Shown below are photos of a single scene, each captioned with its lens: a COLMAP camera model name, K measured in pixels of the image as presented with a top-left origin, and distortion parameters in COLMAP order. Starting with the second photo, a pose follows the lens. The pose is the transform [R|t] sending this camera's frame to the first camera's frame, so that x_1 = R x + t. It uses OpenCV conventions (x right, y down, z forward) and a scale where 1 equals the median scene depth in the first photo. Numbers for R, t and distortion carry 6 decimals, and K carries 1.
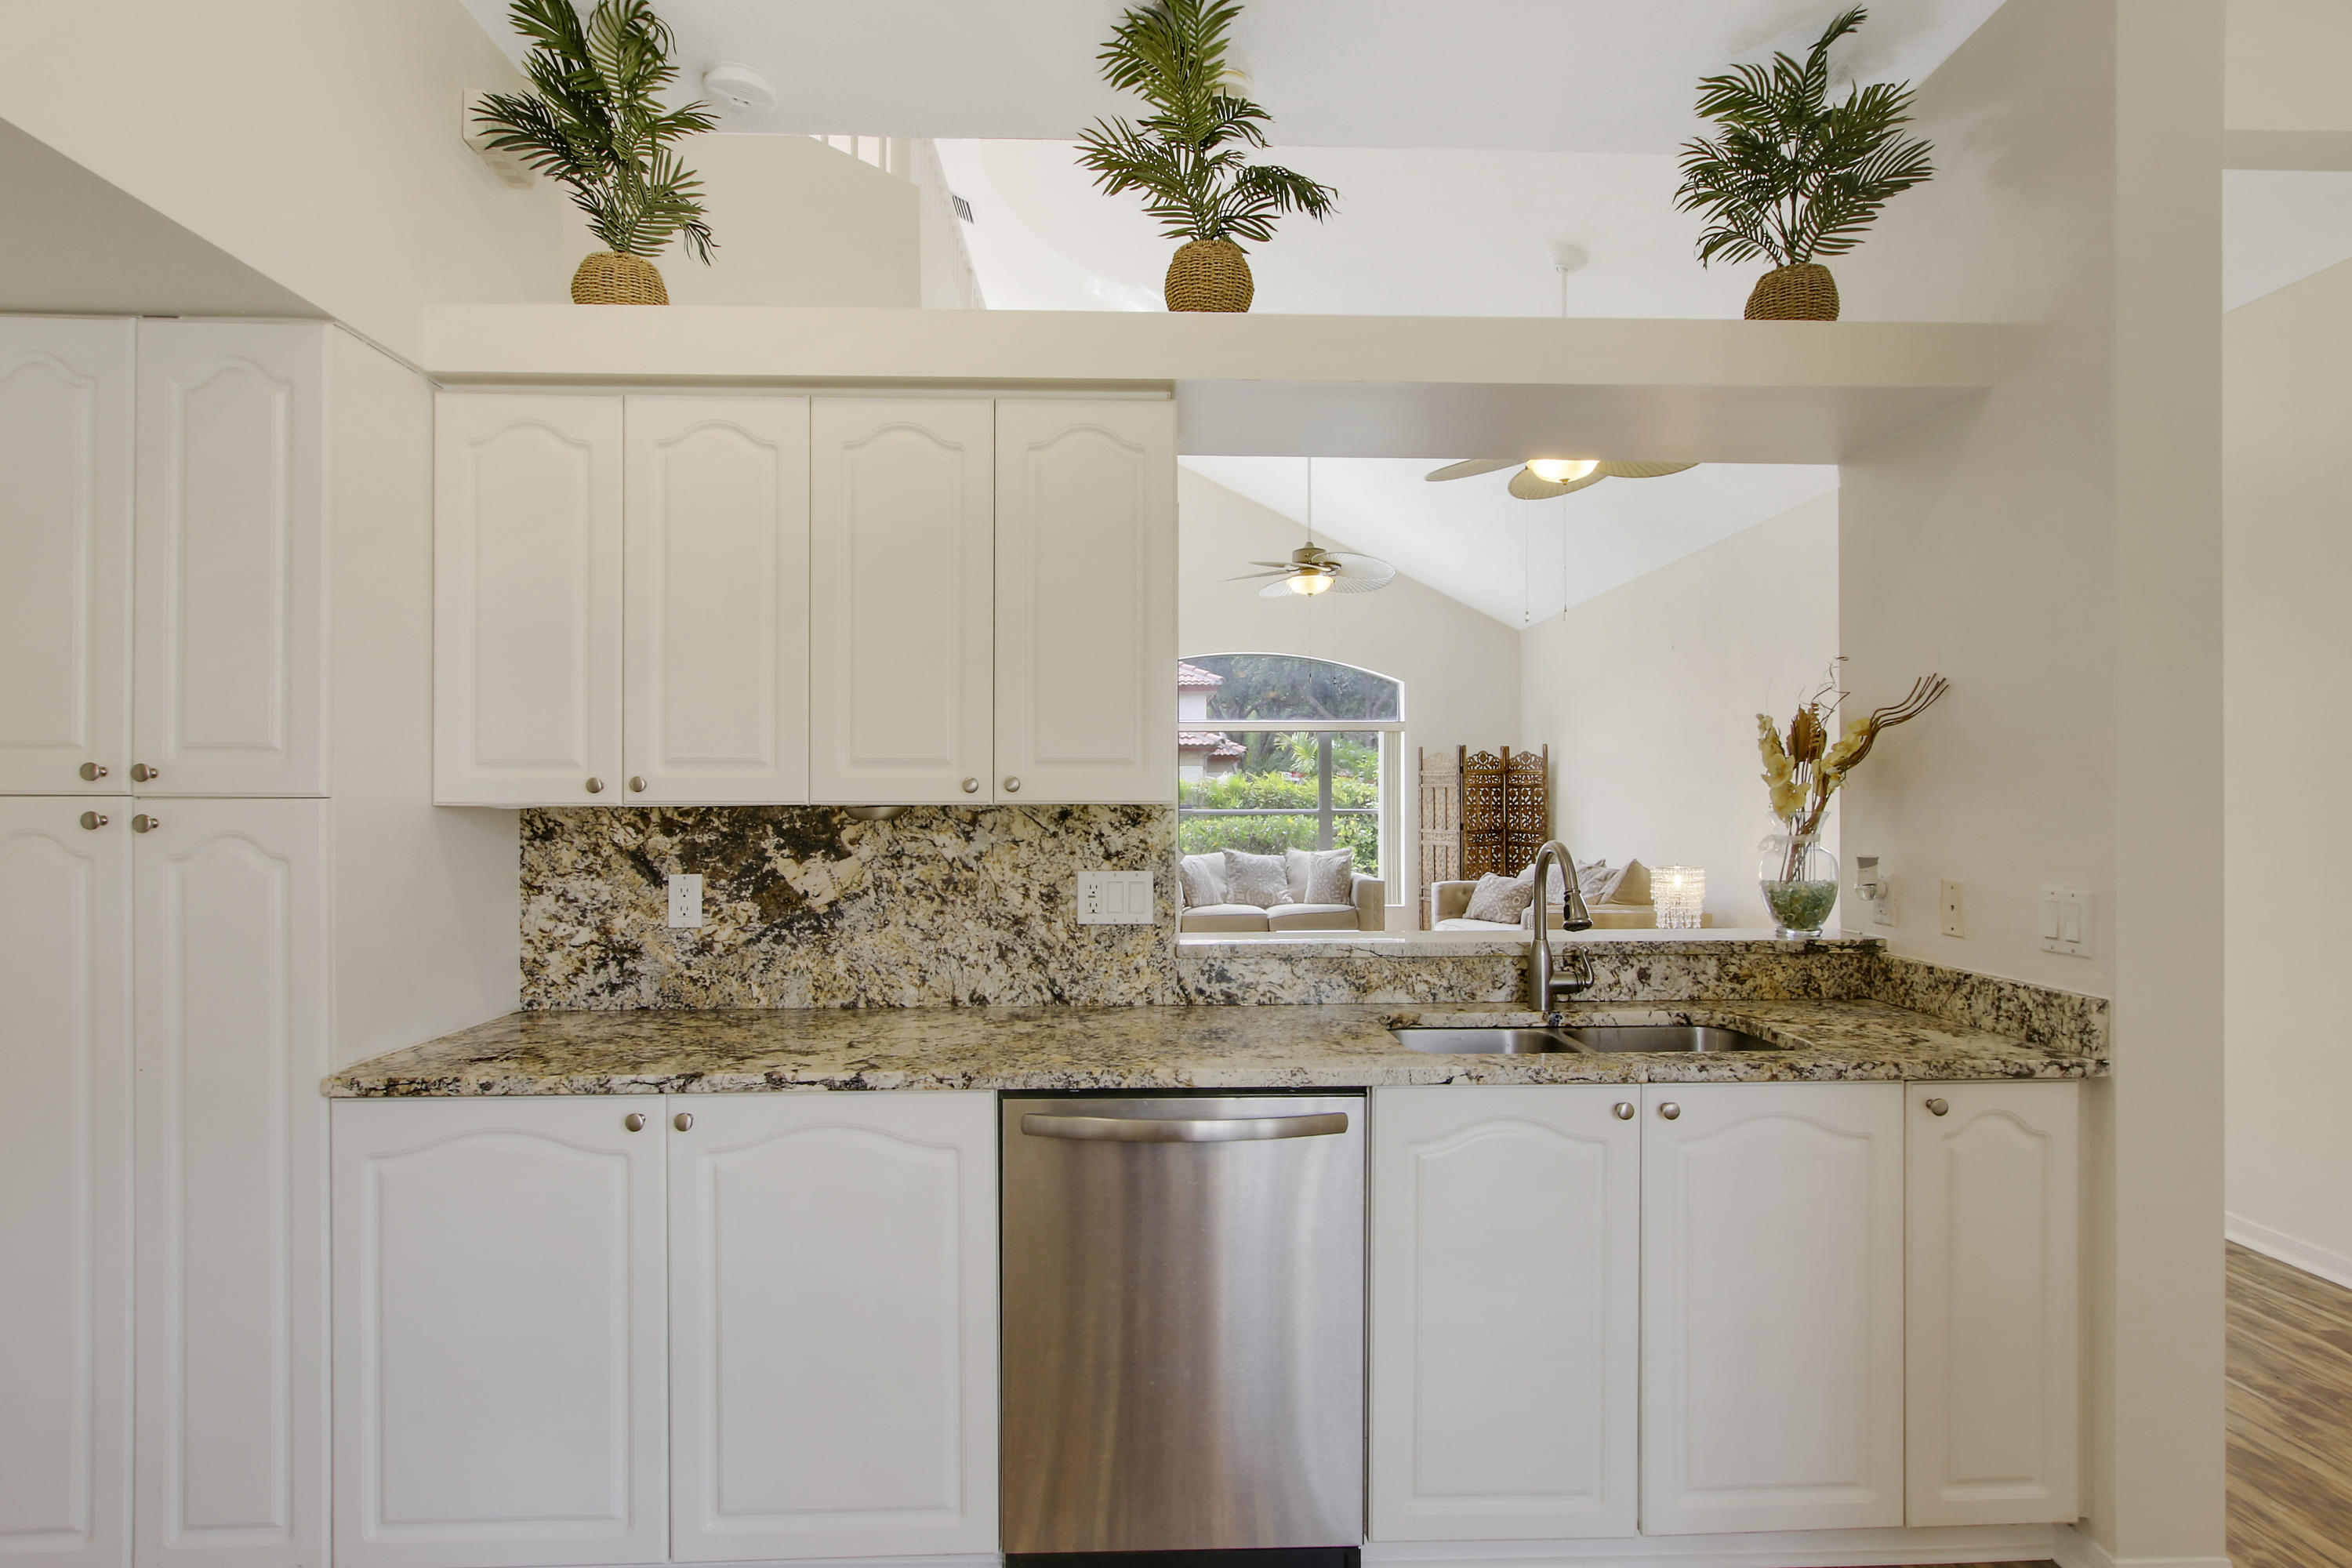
lens RADIAL K [[1158.1, 0, 1185.5], [0, 1158.1, 788.9], [0, 0, 1]] dist [-0.004847, 0.000196]
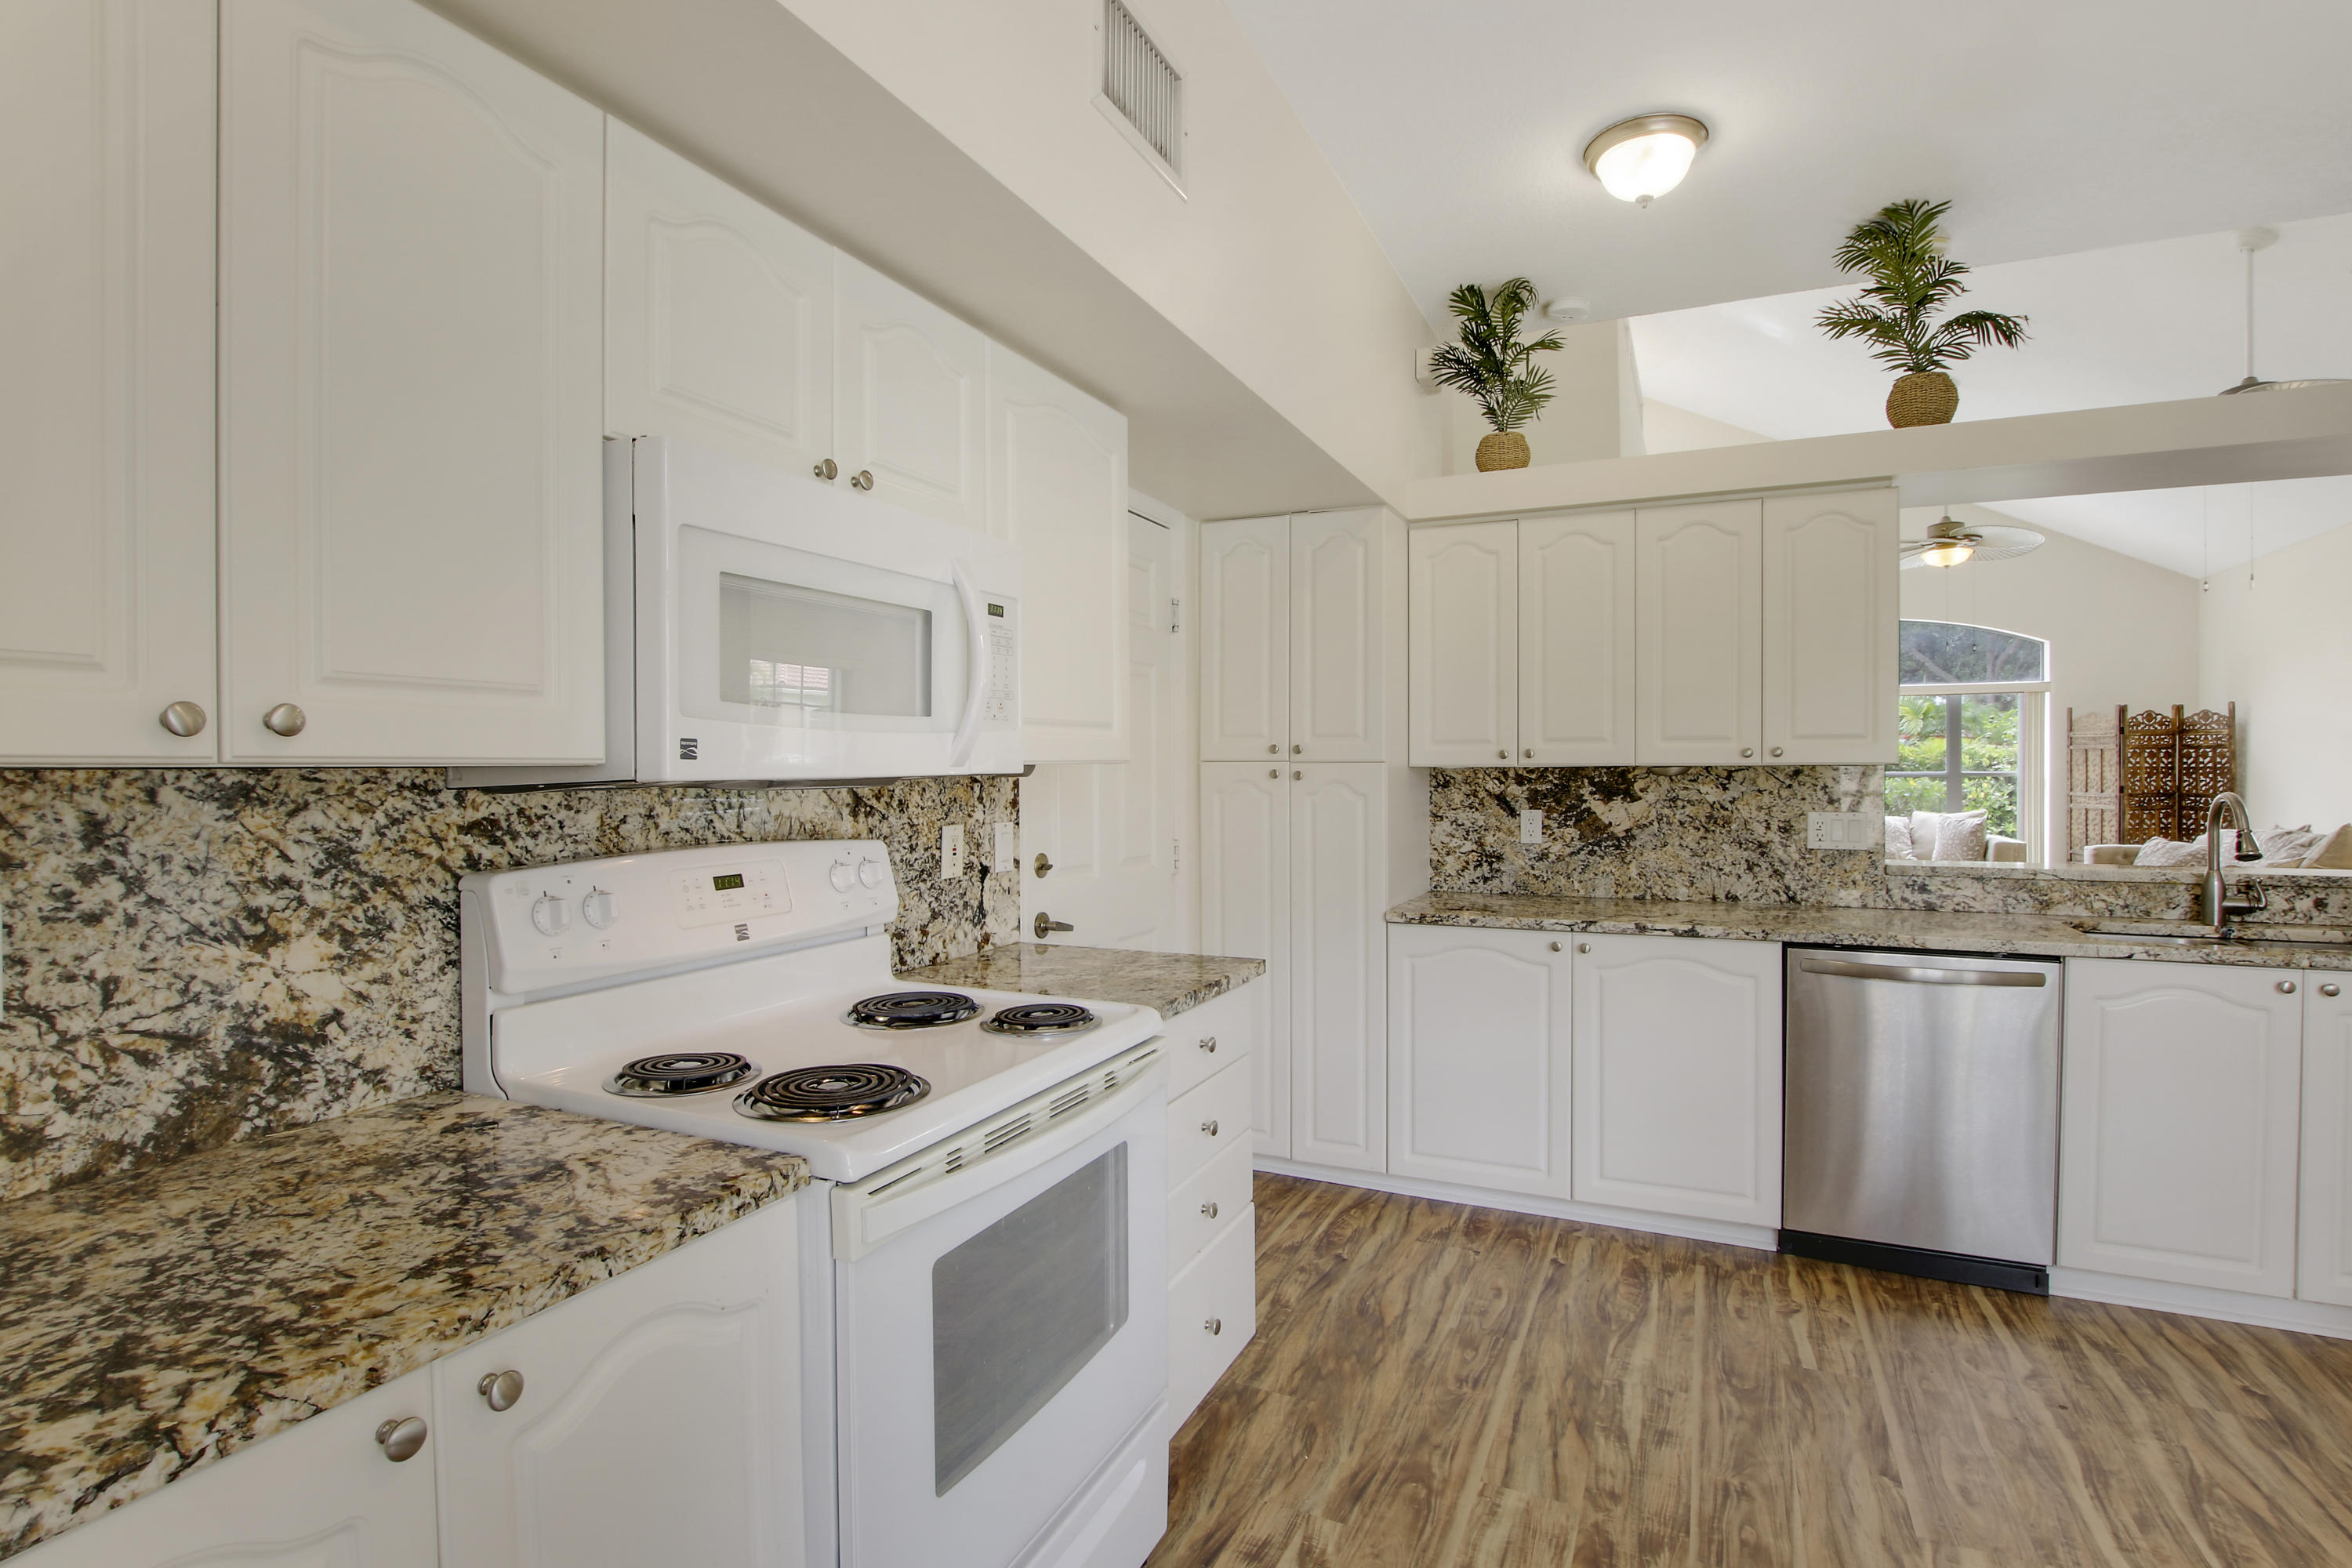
lens RADIAL K [[1120.8, 0, 1201.7], [0, 1120.8, 772.2], [0, 0, 1]] dist [-0.028325, 0.003990]
pose [[0.897632, 0.000328, -0.440745, -0.161292], [0.007121, 0.999858, 0.015248, -0.004468], [0.440688, -0.016825, 0.897503, -0.572447]]
